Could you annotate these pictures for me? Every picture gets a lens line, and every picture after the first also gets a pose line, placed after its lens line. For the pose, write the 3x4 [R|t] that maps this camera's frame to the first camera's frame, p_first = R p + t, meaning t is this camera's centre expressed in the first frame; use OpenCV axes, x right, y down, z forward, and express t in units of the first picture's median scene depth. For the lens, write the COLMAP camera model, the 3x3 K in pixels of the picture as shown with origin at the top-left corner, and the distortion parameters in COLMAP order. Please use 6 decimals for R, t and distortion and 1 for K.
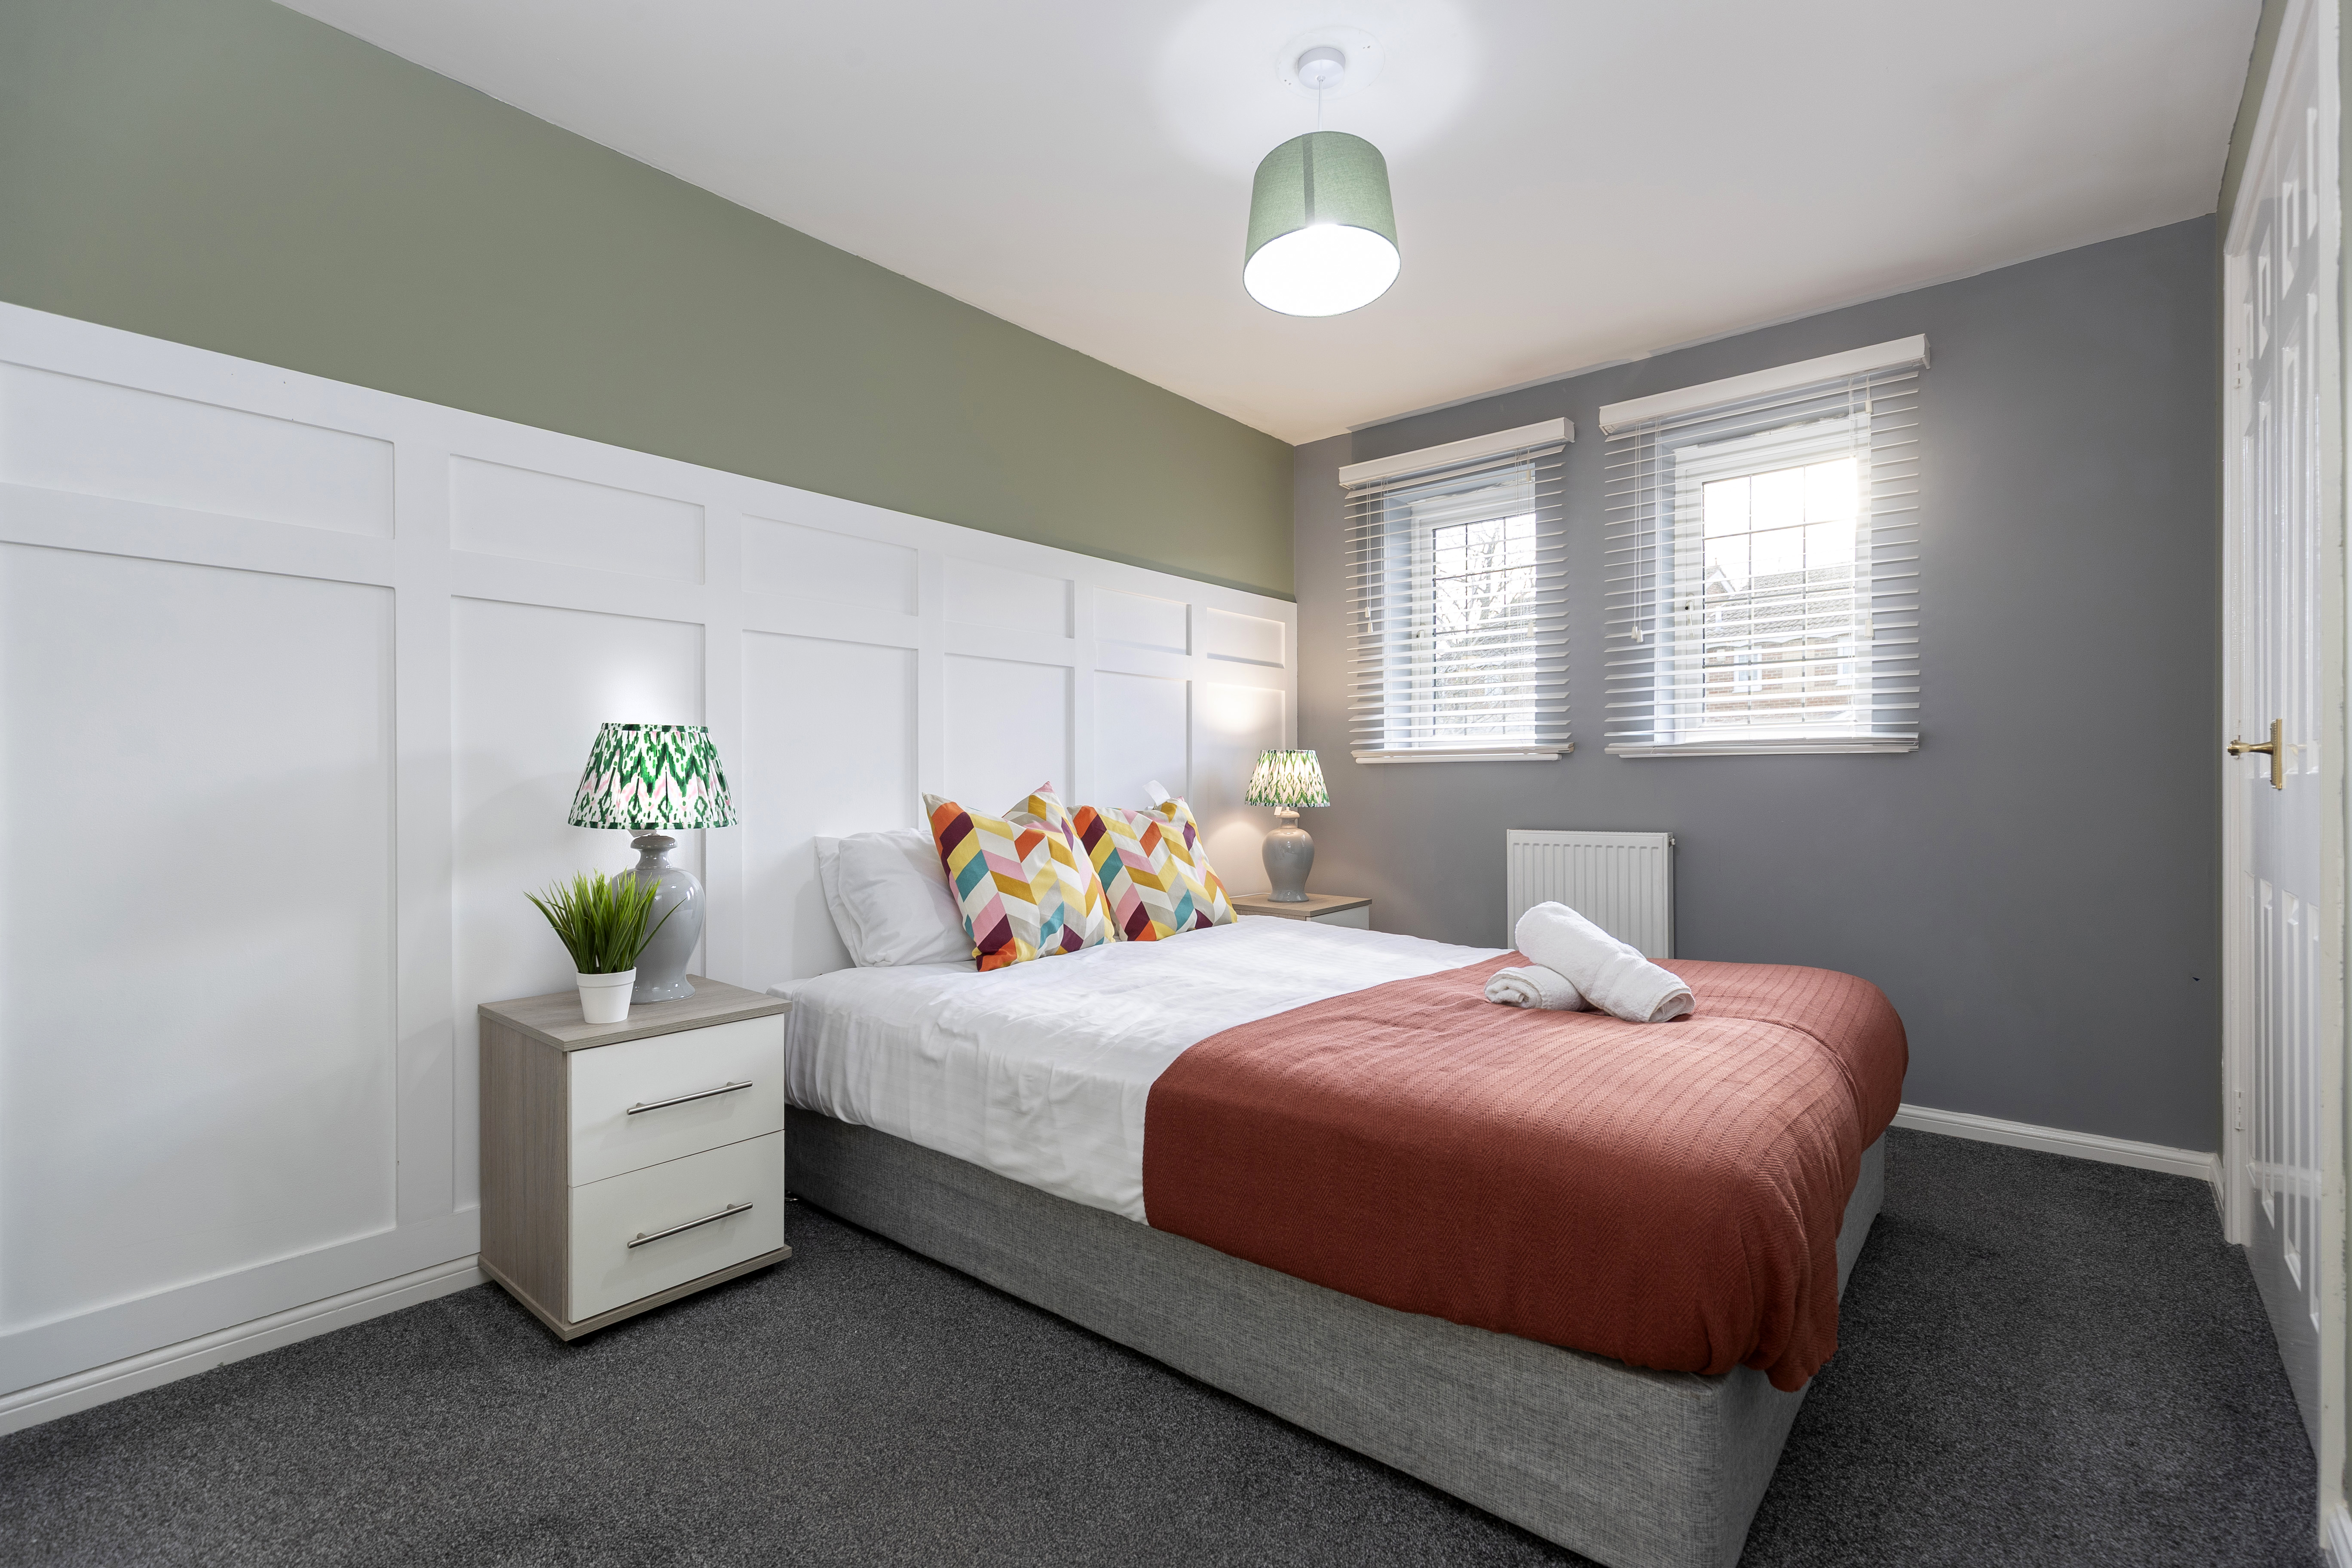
lens RADIAL K [[1061.3, 0, 1173.3], [0, 1061.3, 786.8], [0, 0, 1]] dist [-0.003240, -0.001148]
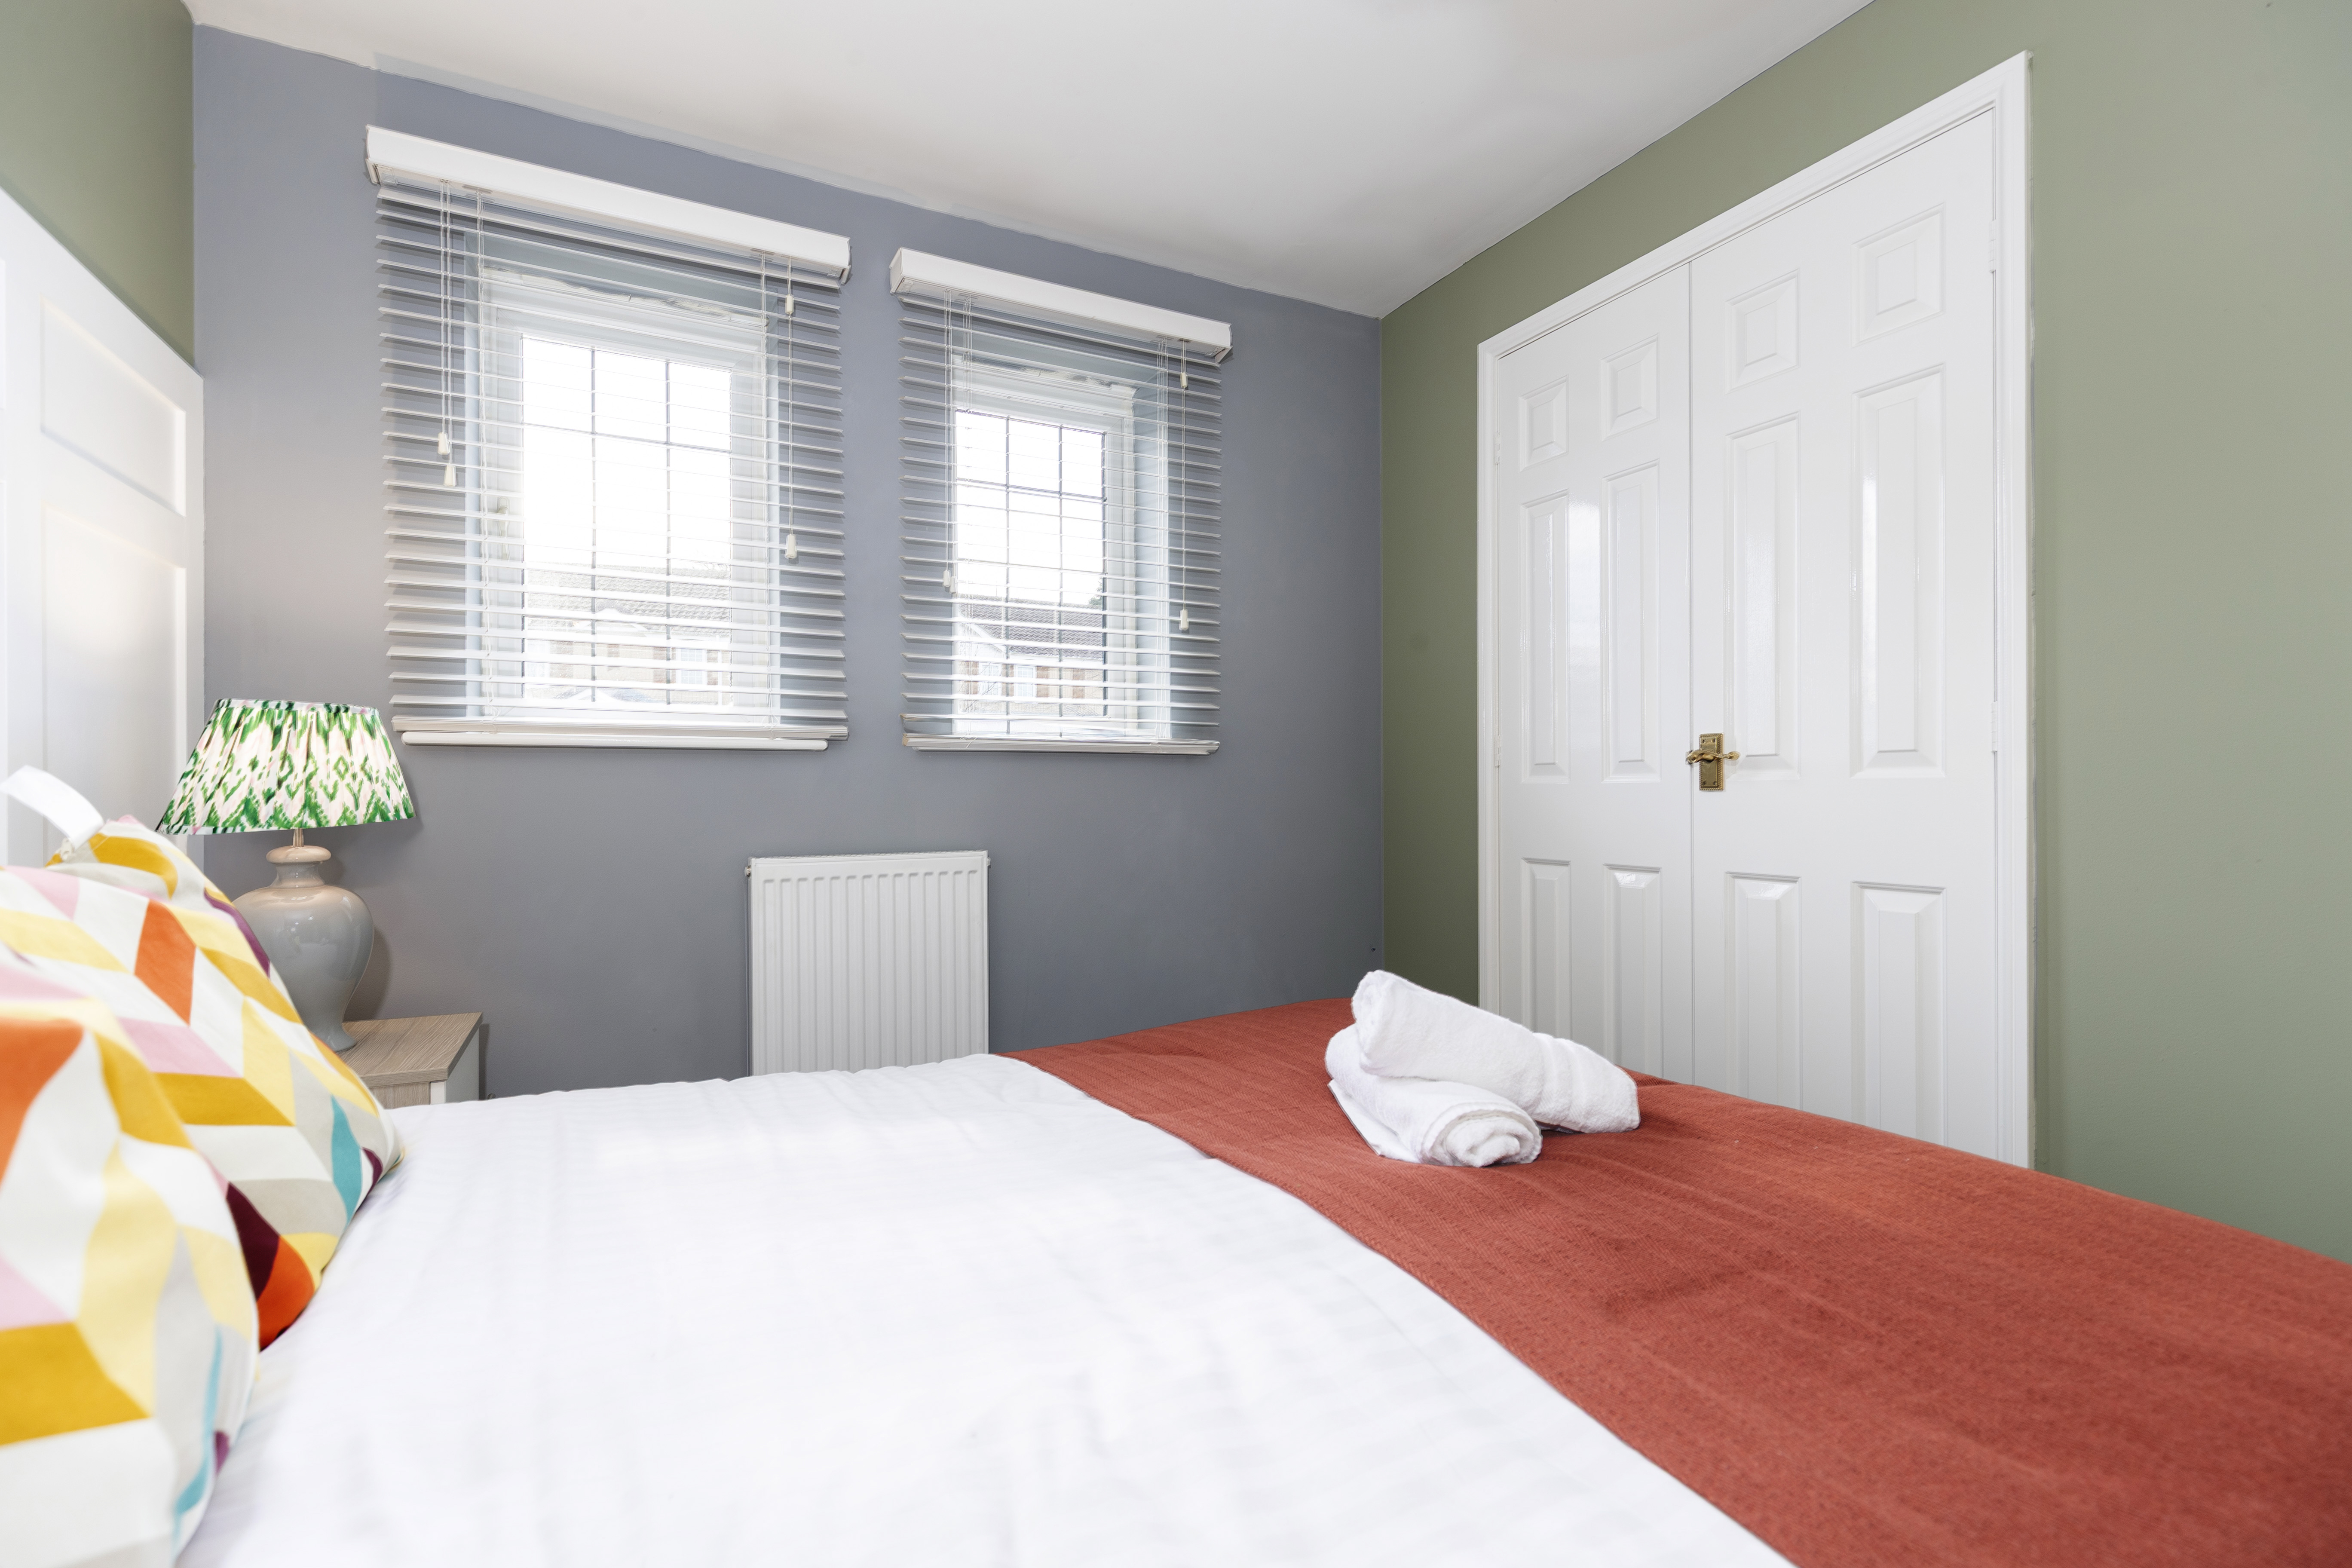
lens RADIAL K [[1061.3, 0, 1175.9], [0, 1061.3, 785.5], [0, 0, 1]] dist [-0.003240, -0.001148]
pose [[0.378786, 0.005778, 0.925466, -0.164449], [-0.001653, 0.999983, -0.005566, 0.000392], [-0.925483, 0.000579, 0.378789, 0.532884]]
